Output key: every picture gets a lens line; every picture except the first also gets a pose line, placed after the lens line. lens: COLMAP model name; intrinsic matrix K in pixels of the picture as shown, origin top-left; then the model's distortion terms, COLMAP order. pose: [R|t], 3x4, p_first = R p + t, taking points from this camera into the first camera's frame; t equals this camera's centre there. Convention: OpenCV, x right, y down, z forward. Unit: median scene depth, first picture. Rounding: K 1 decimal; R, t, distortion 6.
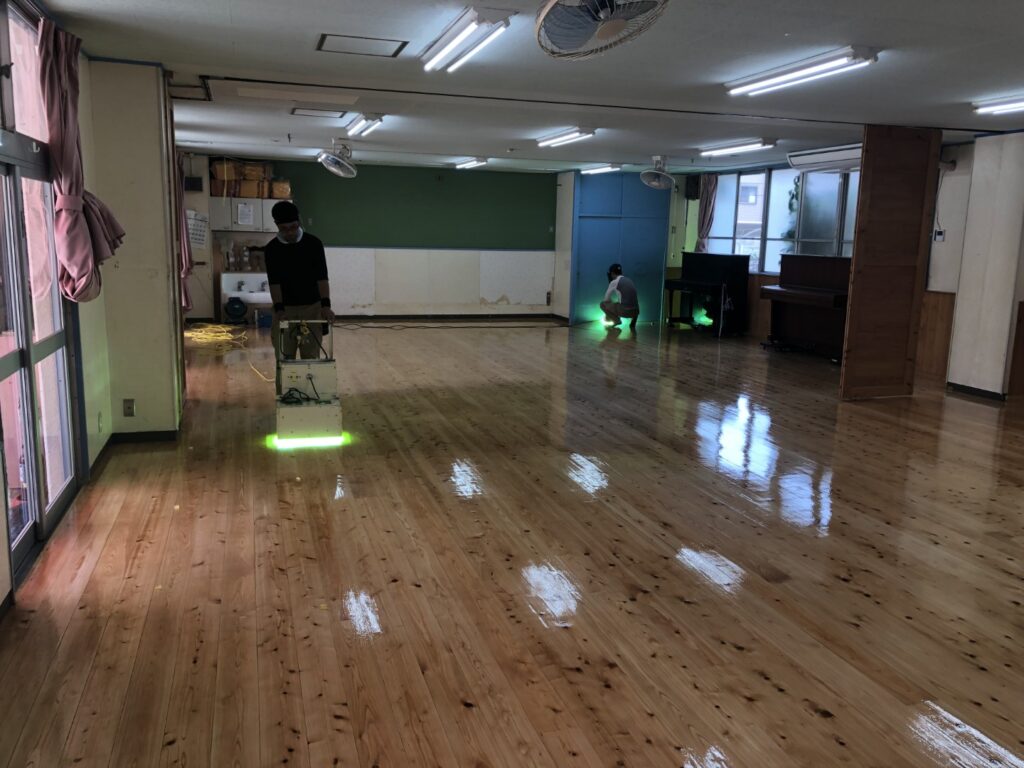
lens RADIAL K [[826.1, 0, 509.1], [0, 826.1, 377.4], [0, 0, 1]] dist [0.046885, -0.089387]
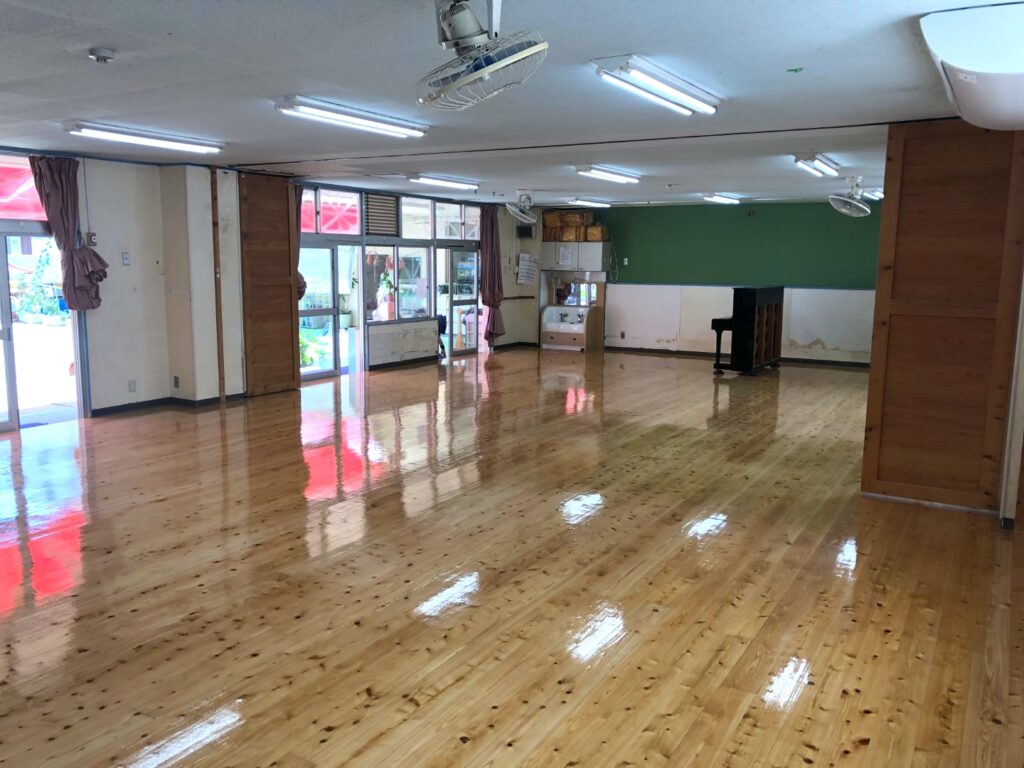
lens RADIAL K [[826.1, 0, 509.1], [0, 826.1, 377.4], [0, 0, 1]] dist [0.046885, -0.089387]
pose [[0.659285, 0.090631, -0.746411, 0.522700], [-0.123173, 0.992316, 0.011694, -0.031892], [0.741736, 0.084228, 0.665382, 0.188029]]
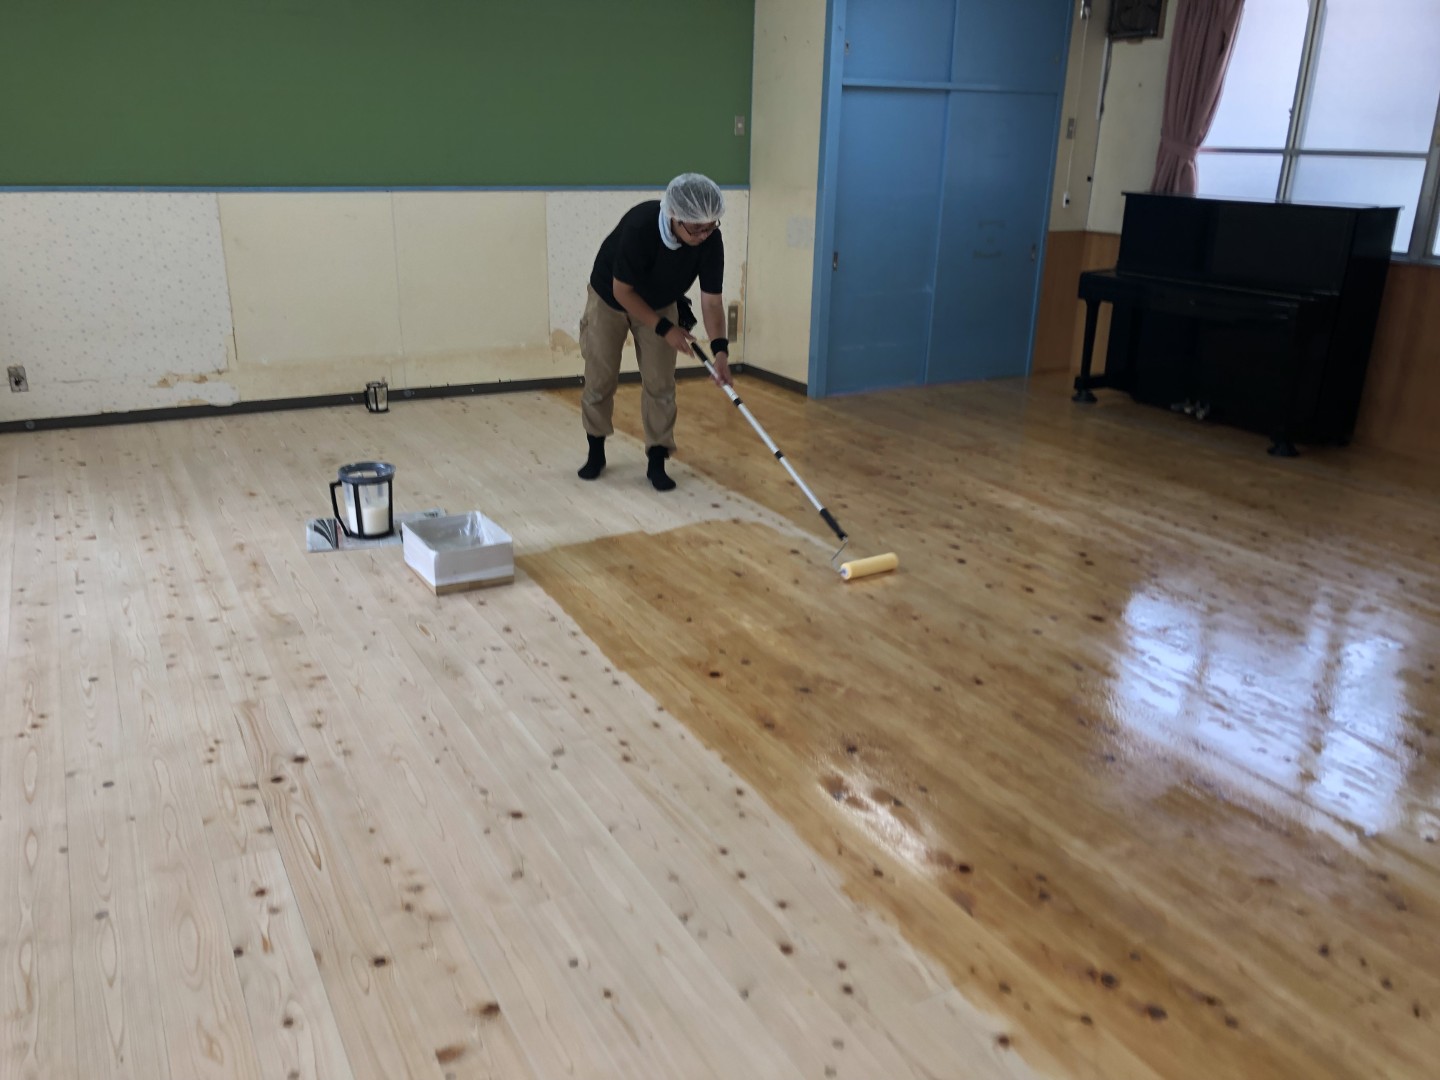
lens RADIAL K [[1189.9, 0, 720.0], [0, 1189.9, 540.0], [0, 0, 1]] dist [0.007215, 0.007496]
pose [[0.982765, -0.064210, 0.173349, -0.067789], [0.037123, 0.987185, 0.155205, -0.098143], [-0.181094, -0.146095, 0.972554, 0.558488]]
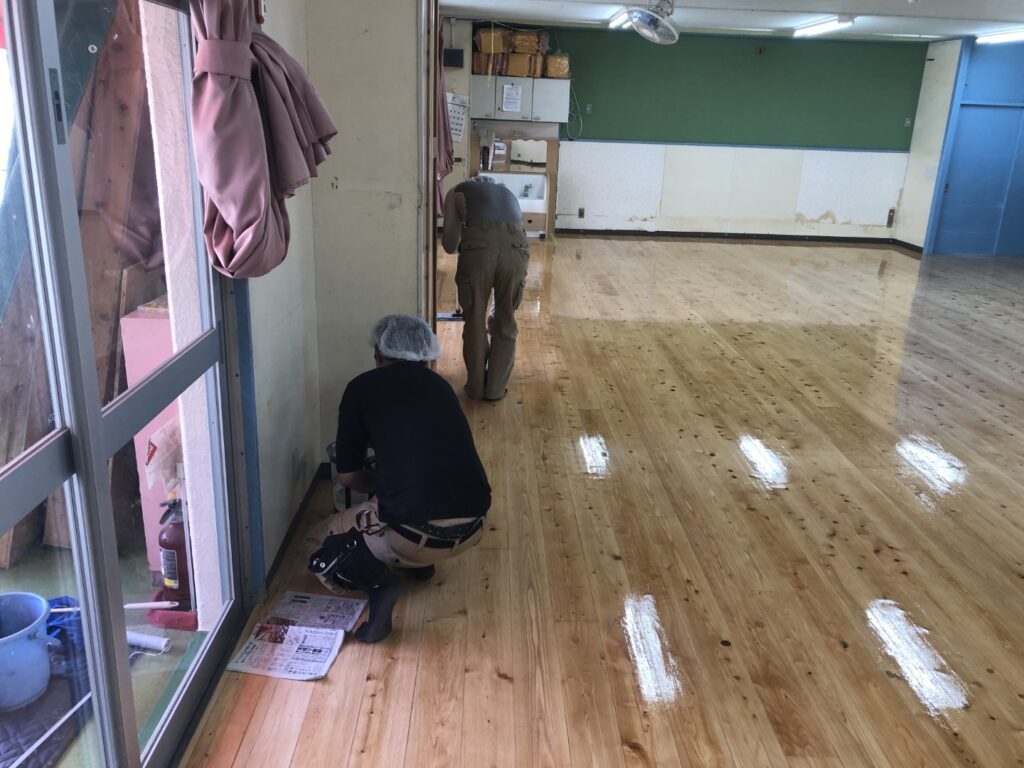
lens RADIAL K [[826.1, 0, 509.1], [0, 826.1, 377.4], [0, 0, 1]] dist [0.046885, -0.089387]
pose [[0.960300, 0.097249, -0.261469, -0.086668], [-0.063360, 0.988808, 0.135068, -0.038886], [0.271677, -0.113139, 0.955715, 0.208778]]
